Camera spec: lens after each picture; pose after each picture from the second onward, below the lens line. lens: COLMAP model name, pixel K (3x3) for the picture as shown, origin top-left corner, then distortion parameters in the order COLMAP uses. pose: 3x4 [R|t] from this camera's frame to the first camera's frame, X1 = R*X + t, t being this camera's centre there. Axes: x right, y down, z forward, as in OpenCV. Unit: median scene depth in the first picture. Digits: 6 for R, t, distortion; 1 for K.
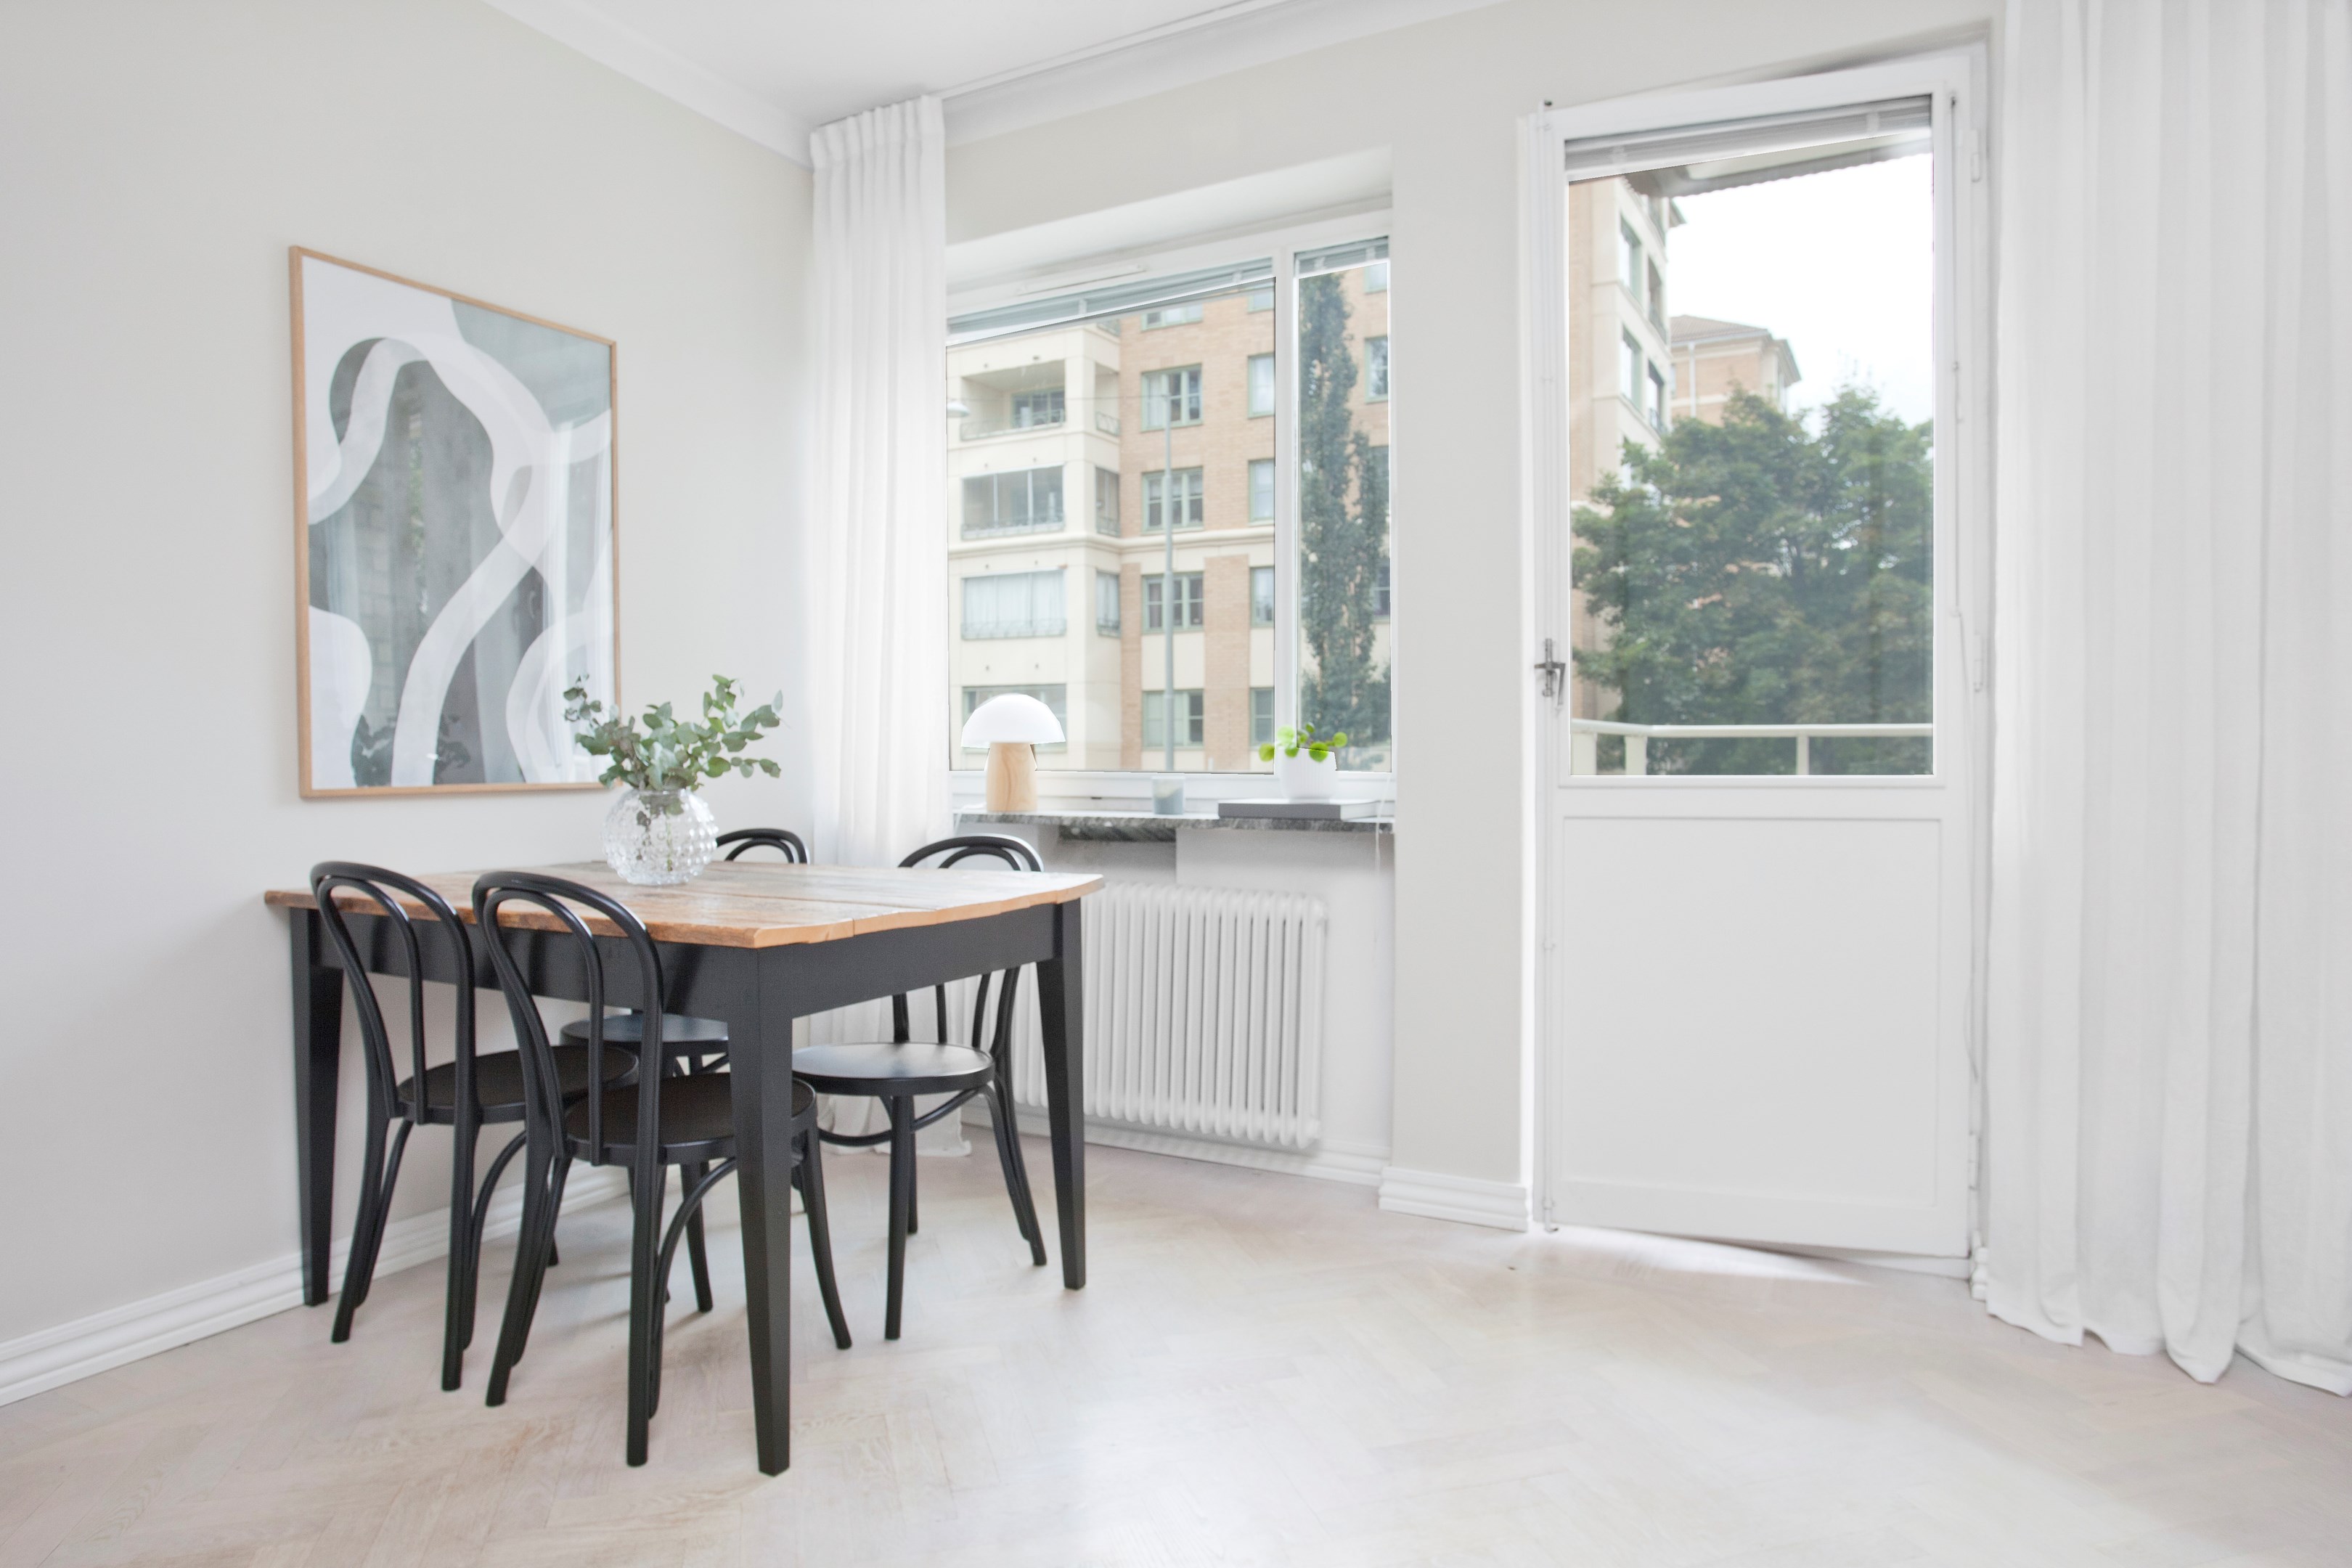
lens RADIAL K [[1341.5, 0, 1087.0], [0, 1341.5, 780.1], [0, 0, 1]] dist [-0.024210, -0.000917]
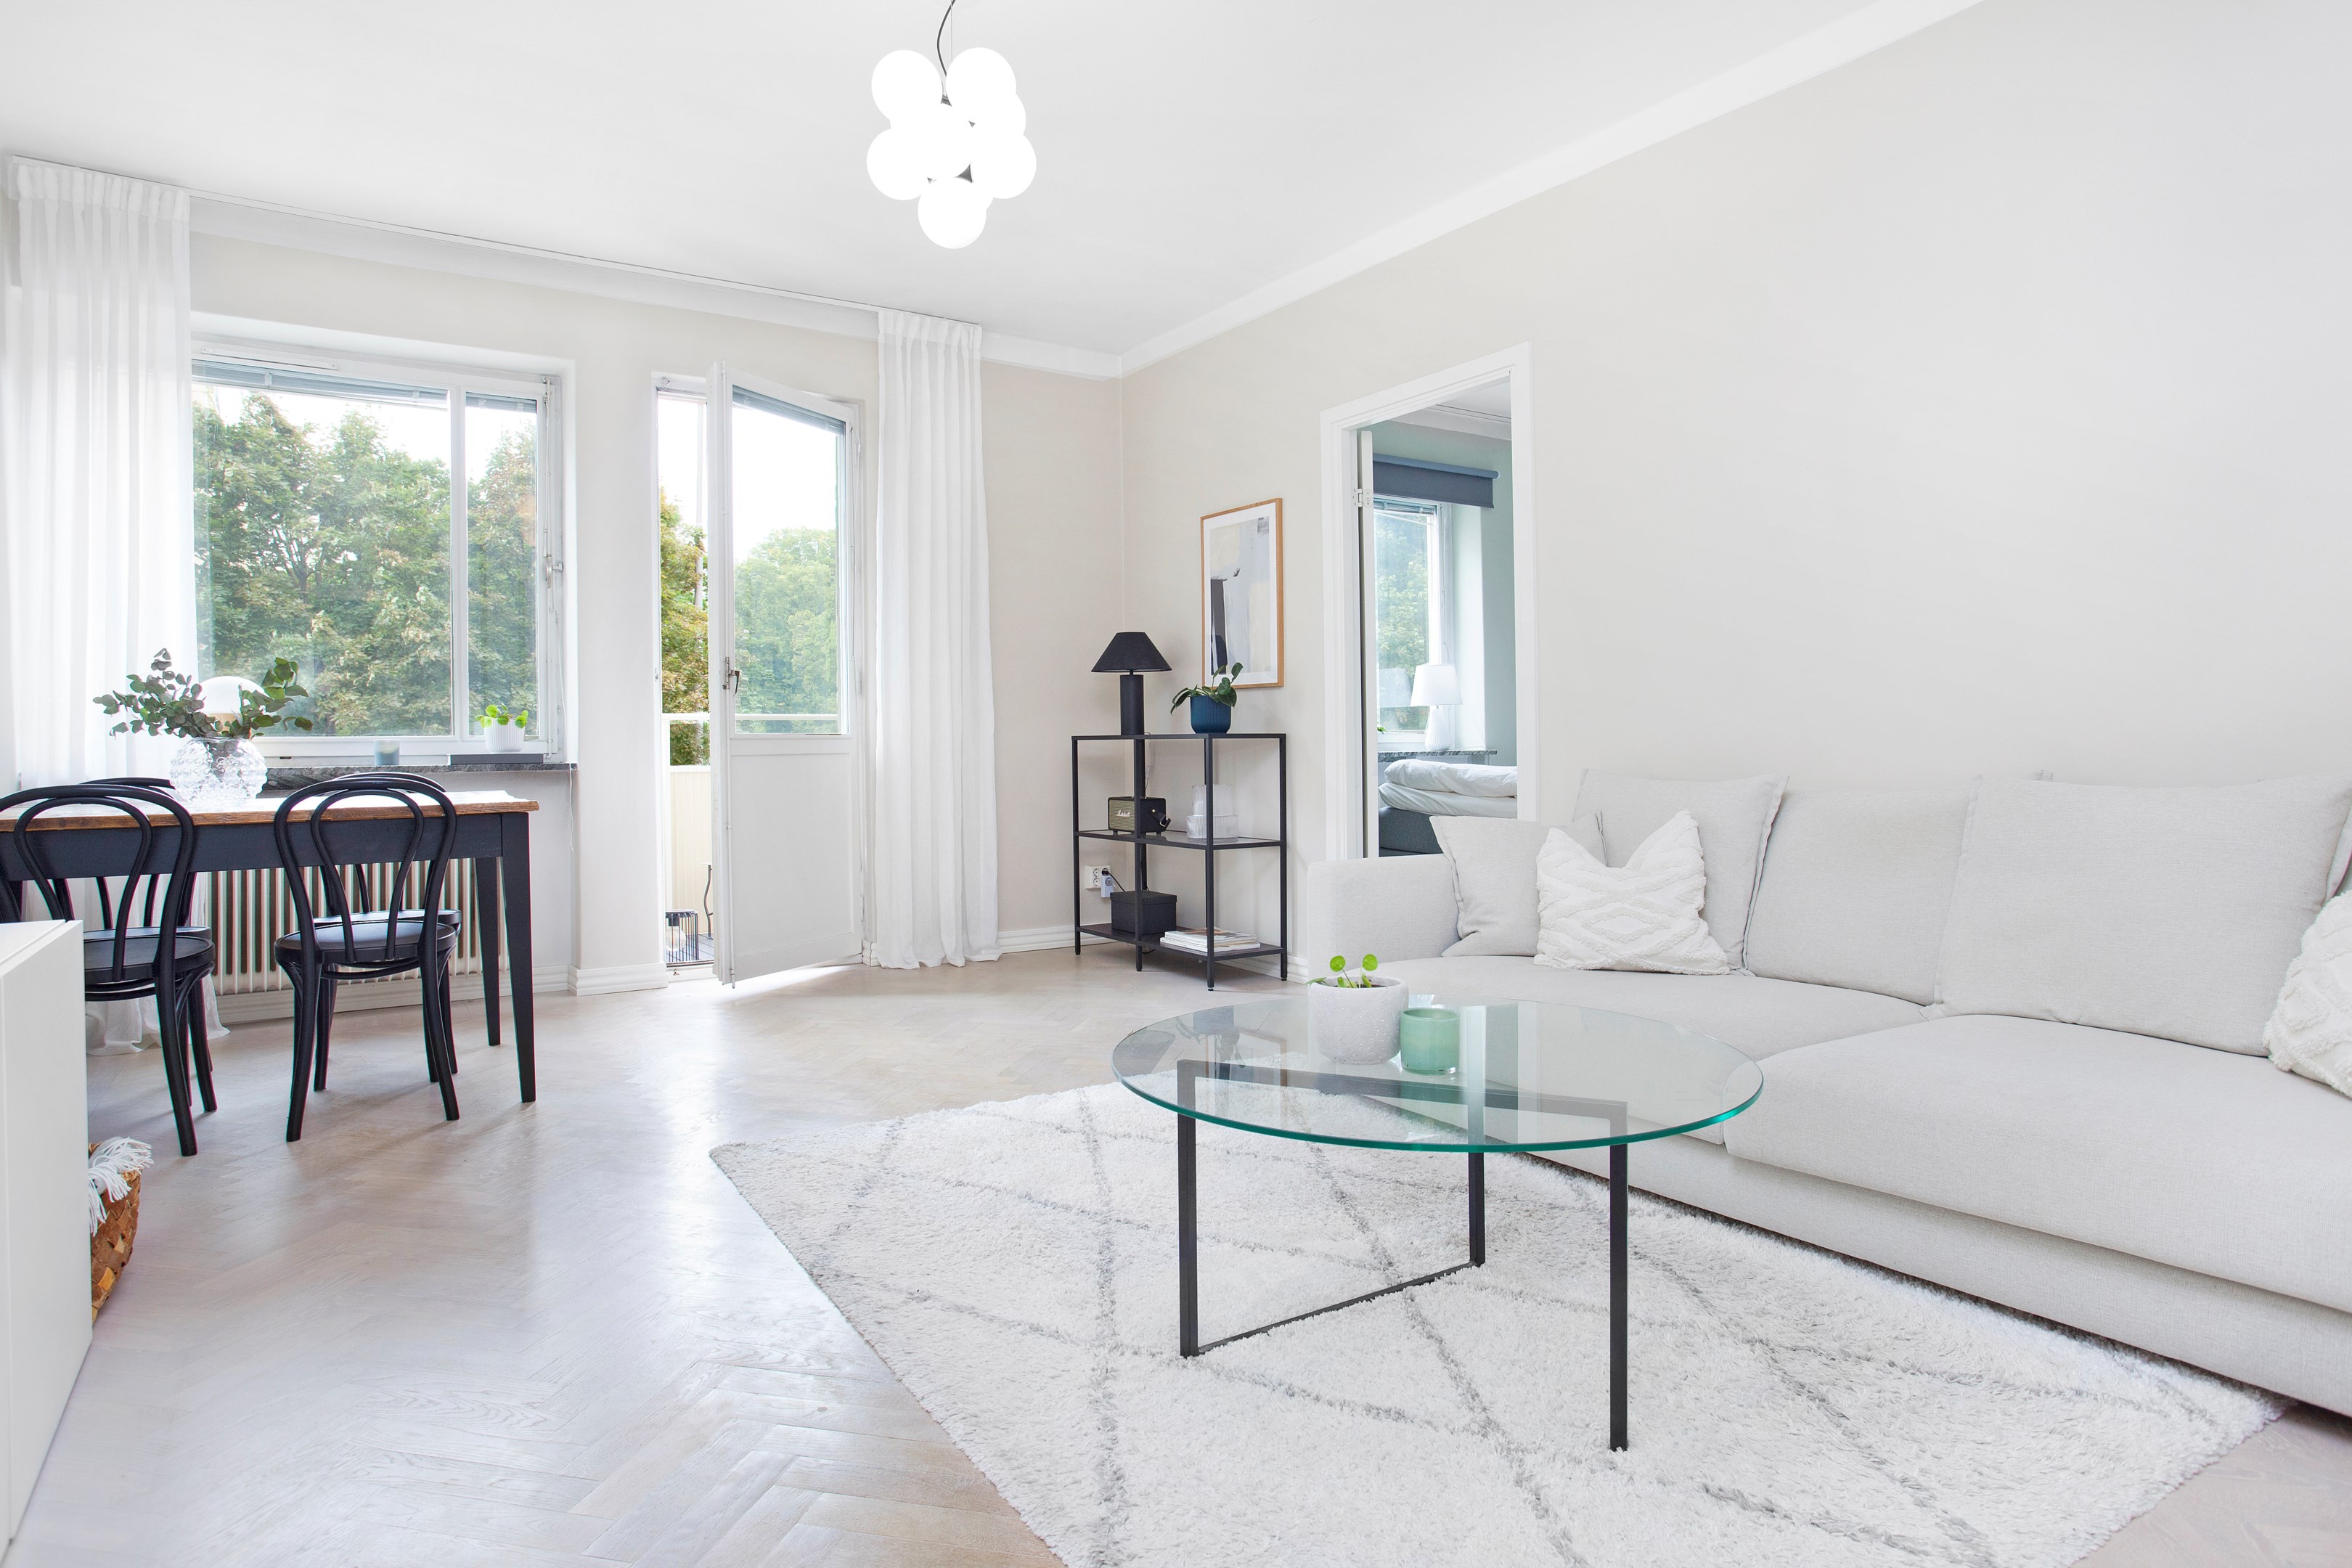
lens RADIAL K [[1265.1, 0, 1180.7], [0, 1265.1, 742.3], [0, 0, 1]] dist [0.002076, 0.000638]
pose [[0.414999, -0.000066, 0.909822, -0.878870], [0.028335, 0.999516, -0.012852, 0.045639], [-0.909381, 0.031114, 0.414799, -0.346518]]
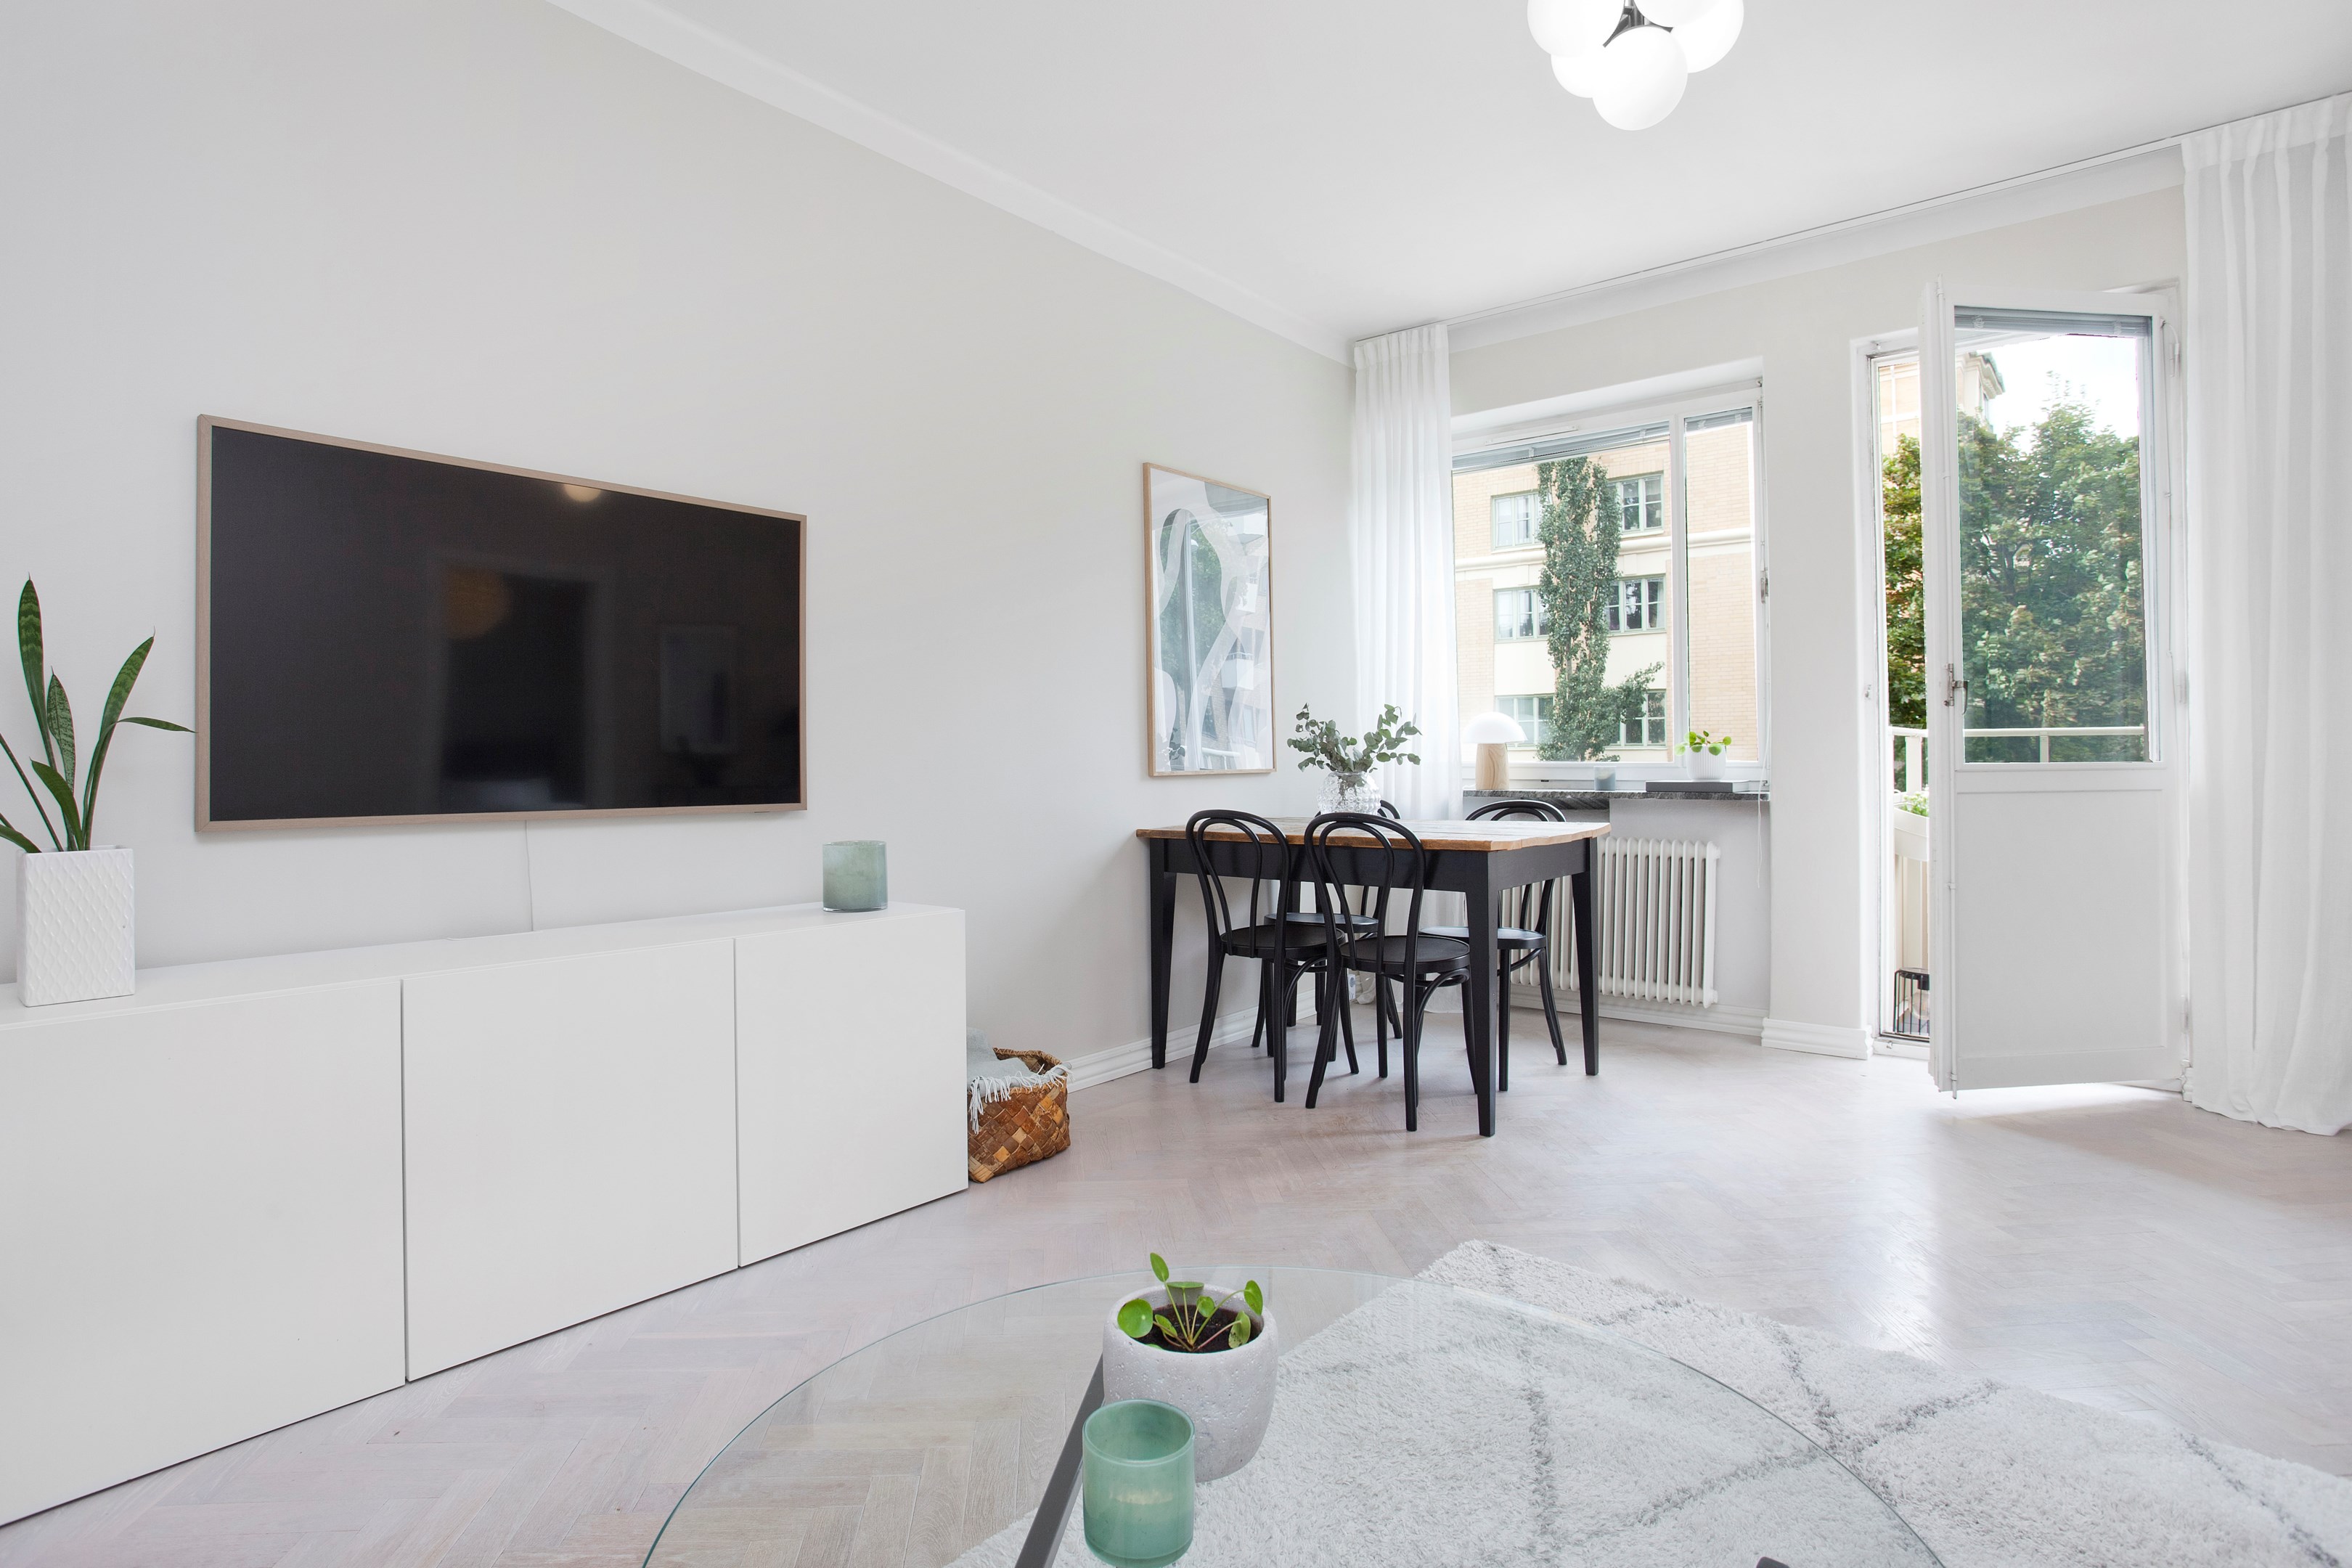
lens RADIAL K [[1255.7, 0, 1179.7], [0, 1255.7, 748.2], [0, 0, 1]] dist [-0.003275, 0.001123]
pose [[0.995630, -0.005169, -0.093245, -0.310267], [0.002700, 0.999643, -0.026584, 0.015562], [0.093349, 0.026216, 0.995288, -0.499625]]
